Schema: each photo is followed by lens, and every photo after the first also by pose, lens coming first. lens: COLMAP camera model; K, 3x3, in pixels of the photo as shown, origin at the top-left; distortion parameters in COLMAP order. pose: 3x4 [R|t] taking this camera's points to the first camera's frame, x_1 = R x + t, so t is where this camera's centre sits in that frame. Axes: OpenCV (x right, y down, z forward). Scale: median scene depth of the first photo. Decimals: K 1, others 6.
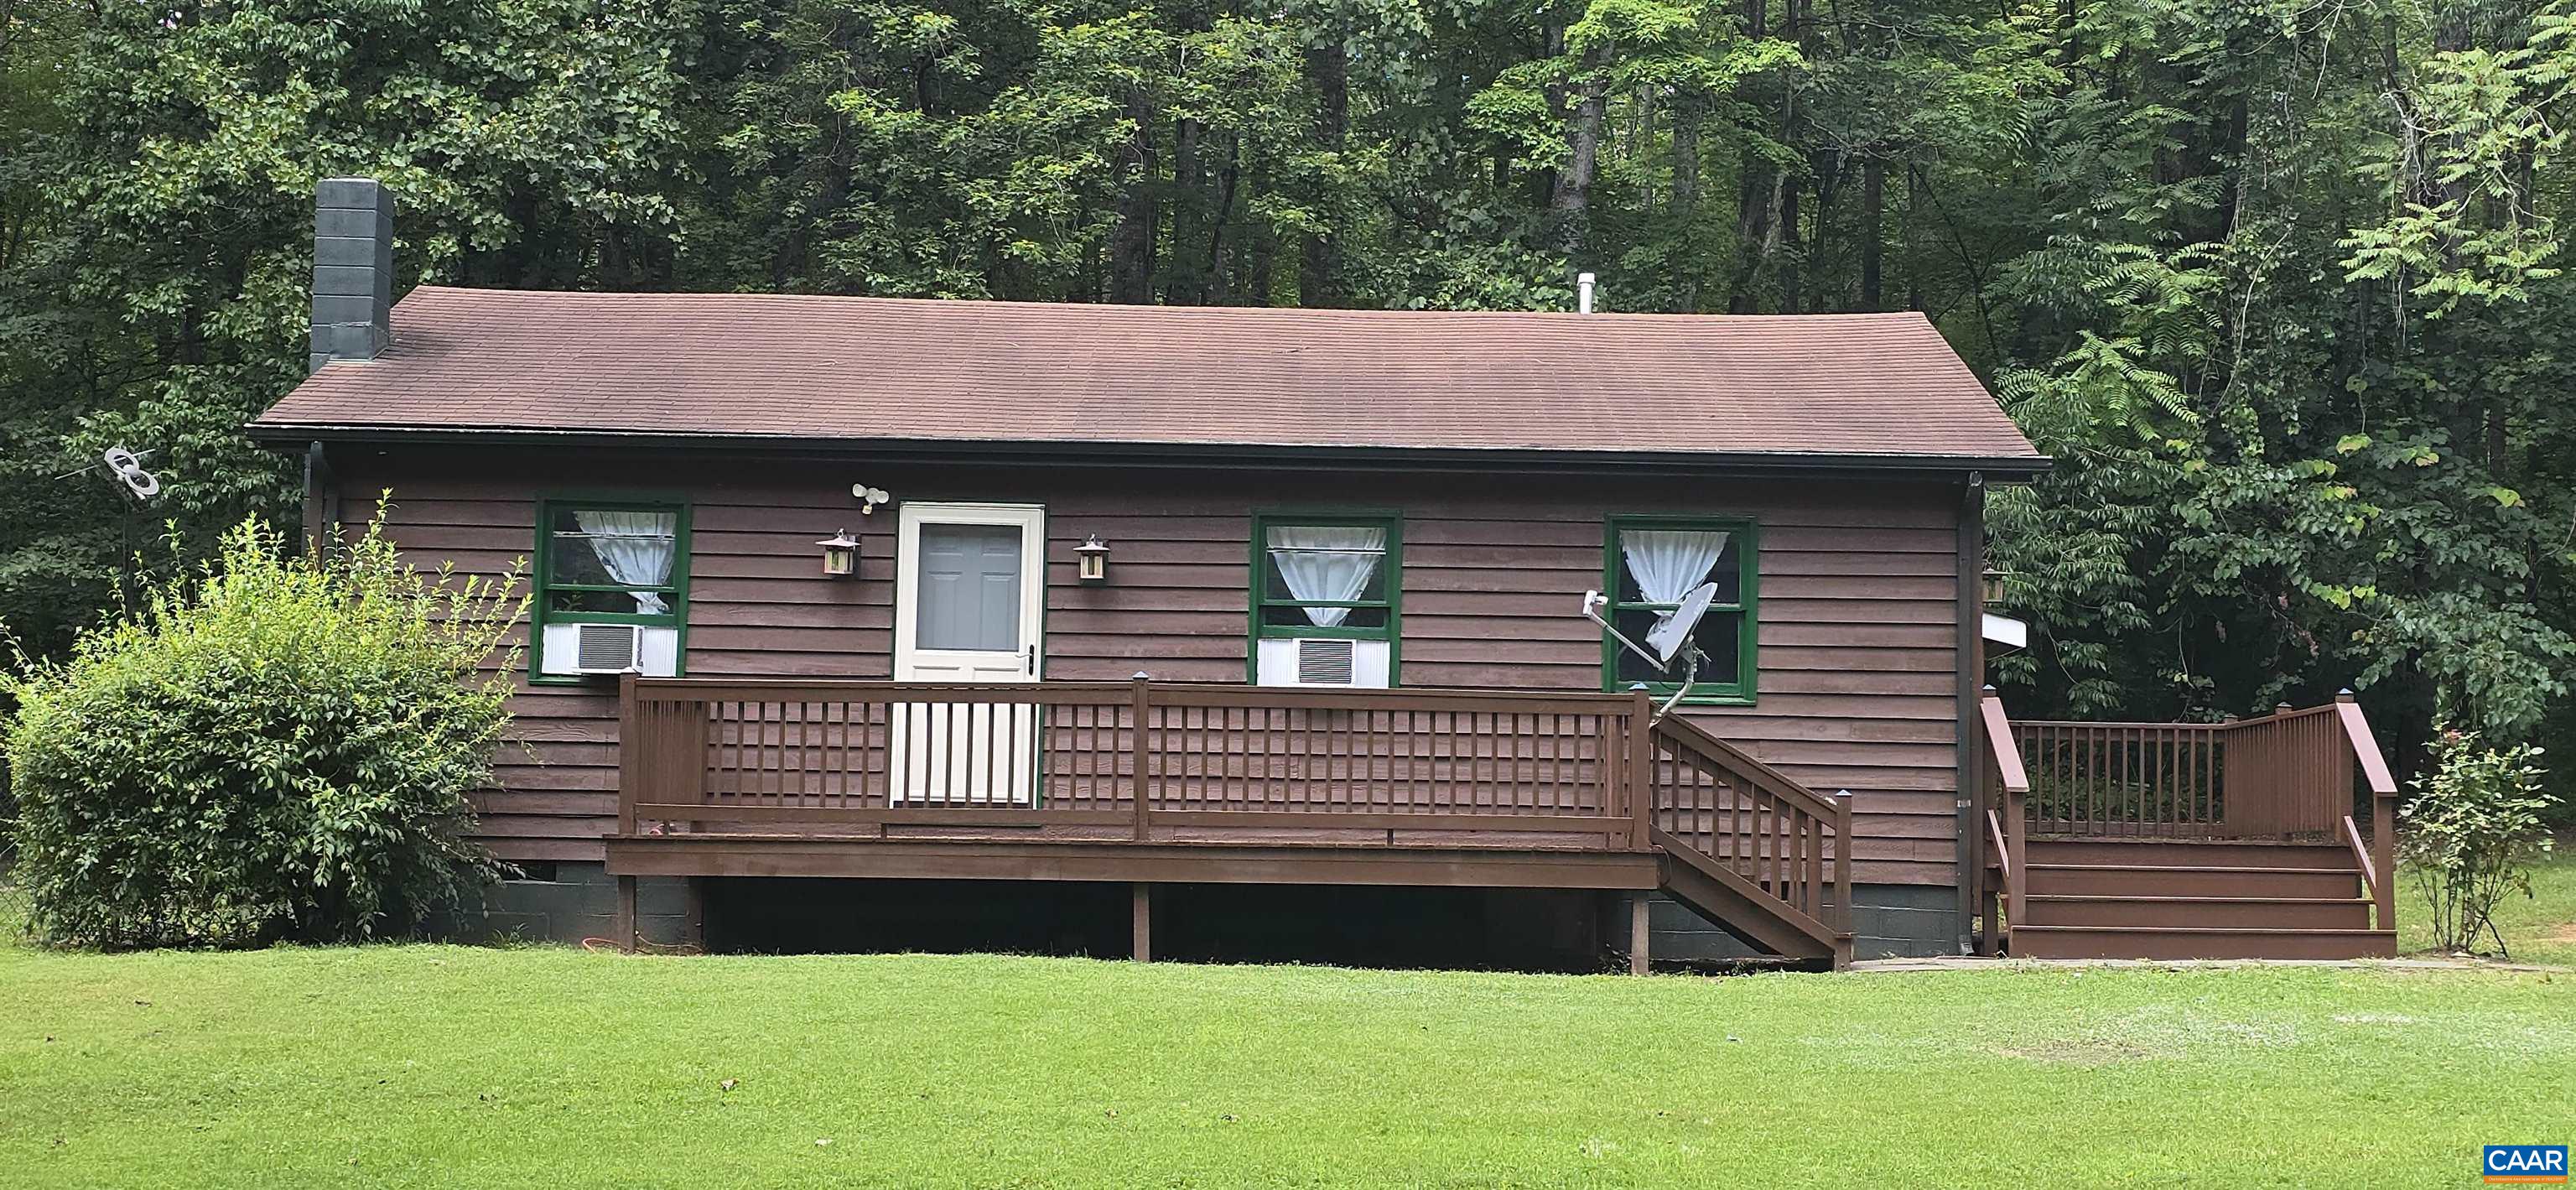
lens RADIAL K [[3568.4, 0, 1287.0], [0, 3568.4, 696.8], [0, 0, 1]] dist [0.035314, 0.015745]
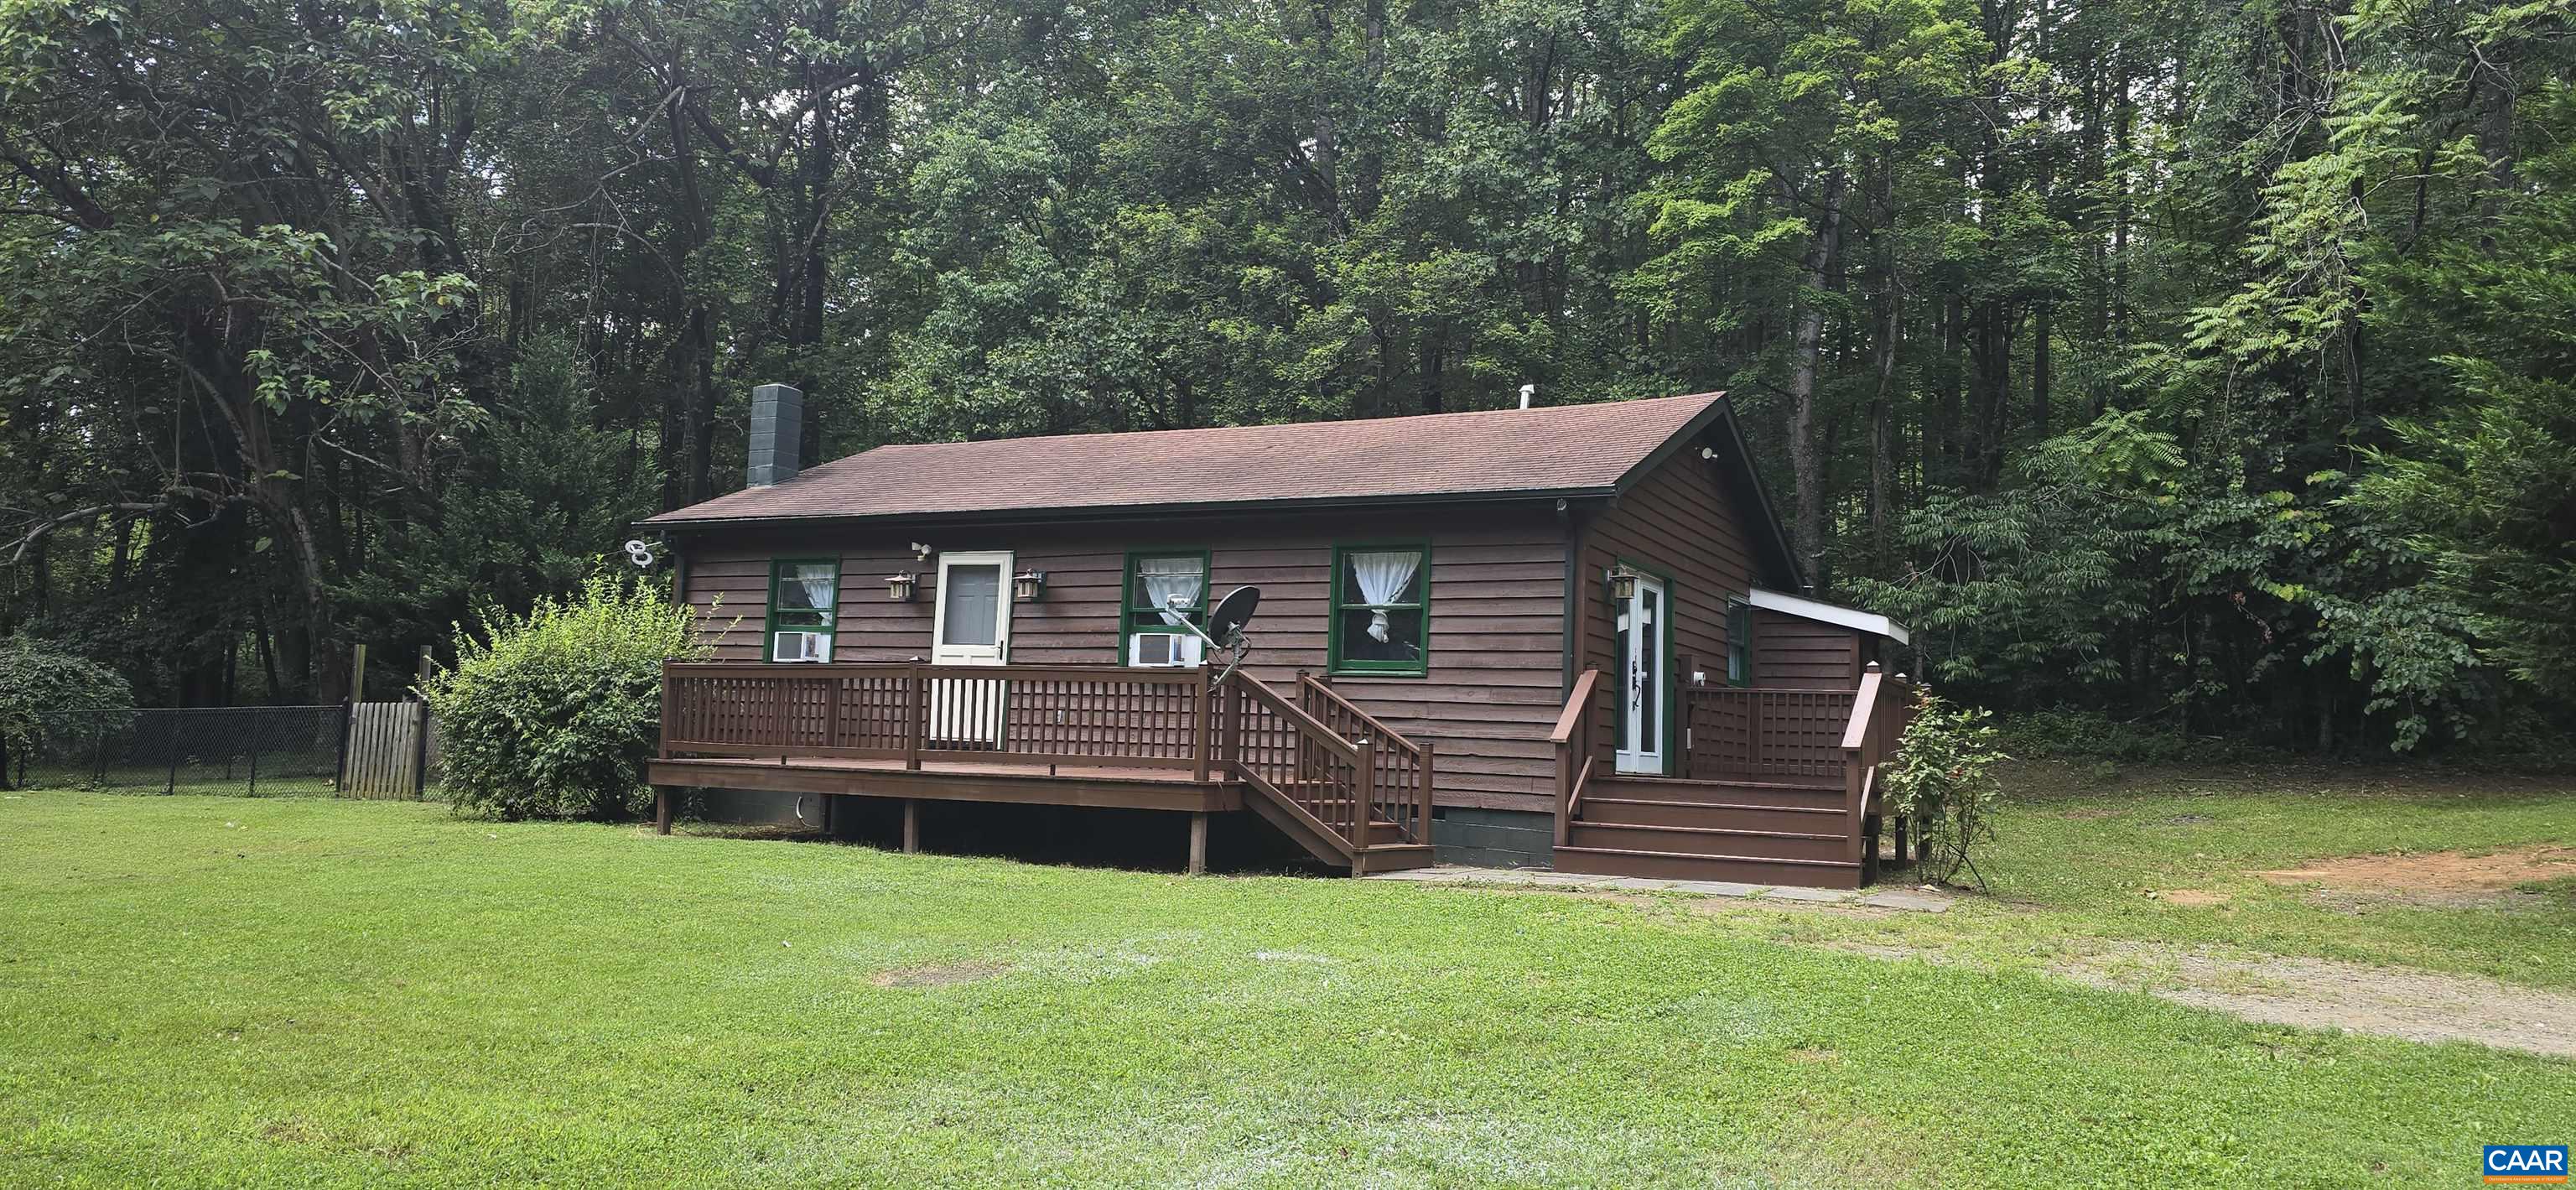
lens RADIAL K [[1745.2, 0, 1296.3], [0, 1745.2, 639.5], [0, 0, 1]] dist [0.006068, -0.022722]
pose [[0.882323, -0.014910, -0.470408, 0.401303], [0.004907, 0.999735, -0.022483, 0.002807], [0.470618, 0.017529, 0.882163, 0.385311]]
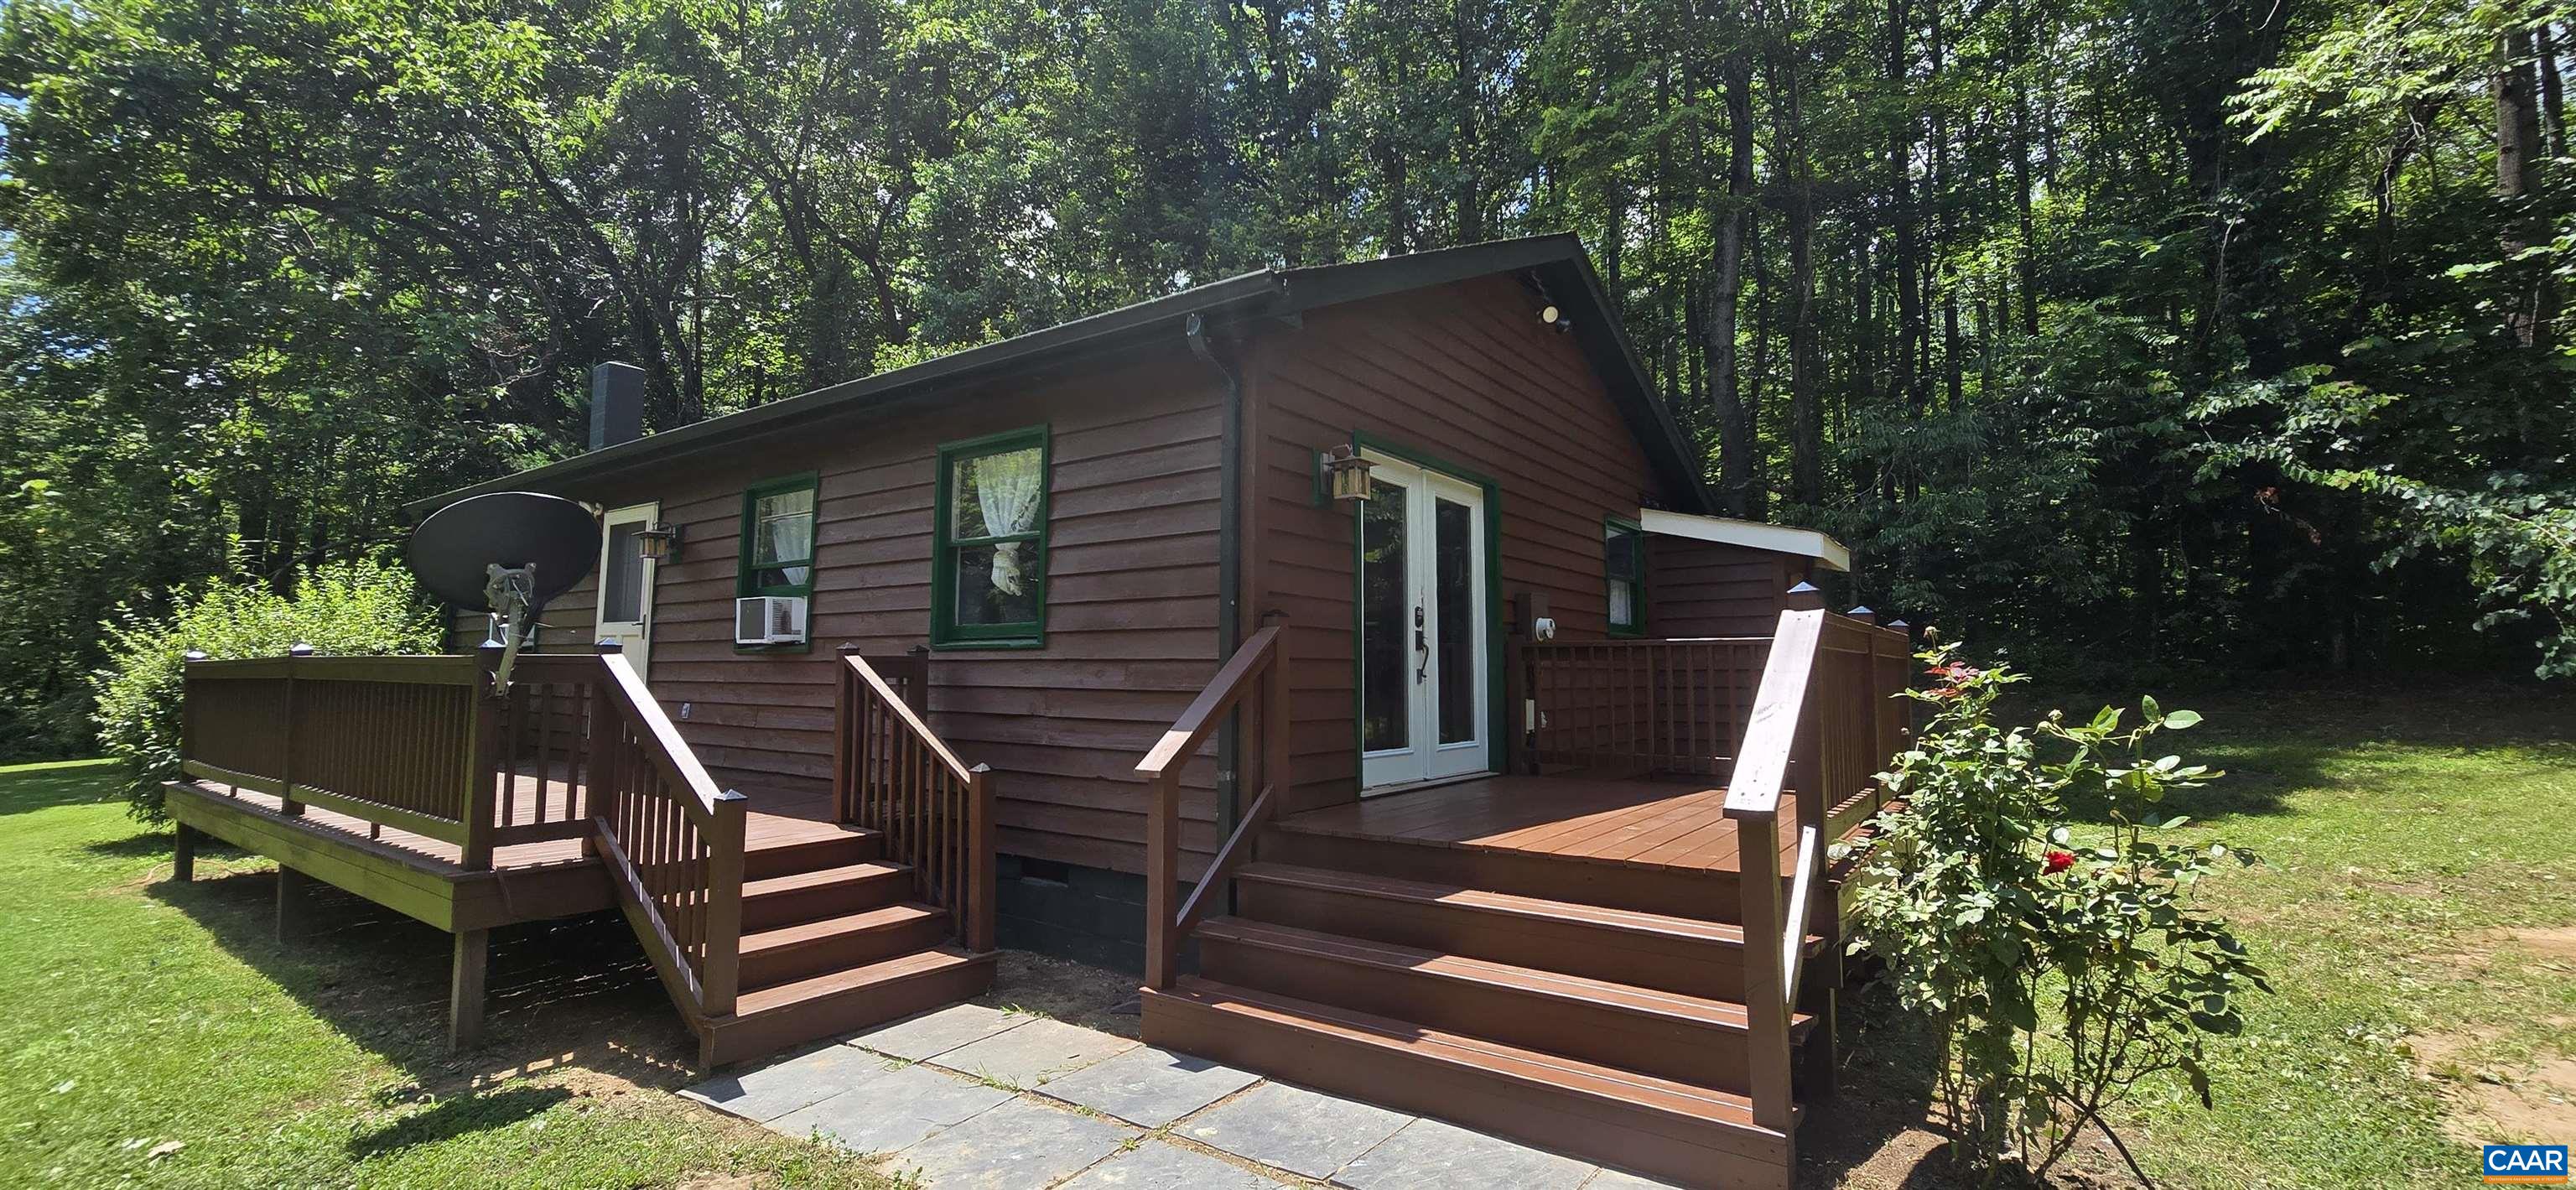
lens RADIAL K [[1078.1, 0, 1288.0], [0, 1078.1, 595.0], [0, 0, 1]] dist [-0.018036, -0.000292]
pose [[0.810979, -0.059176, -0.582075, 0.326023], [0.047012, 0.998246, -0.035985, 0.001940], [0.583184, 0.001819, 0.812338, 0.826417]]
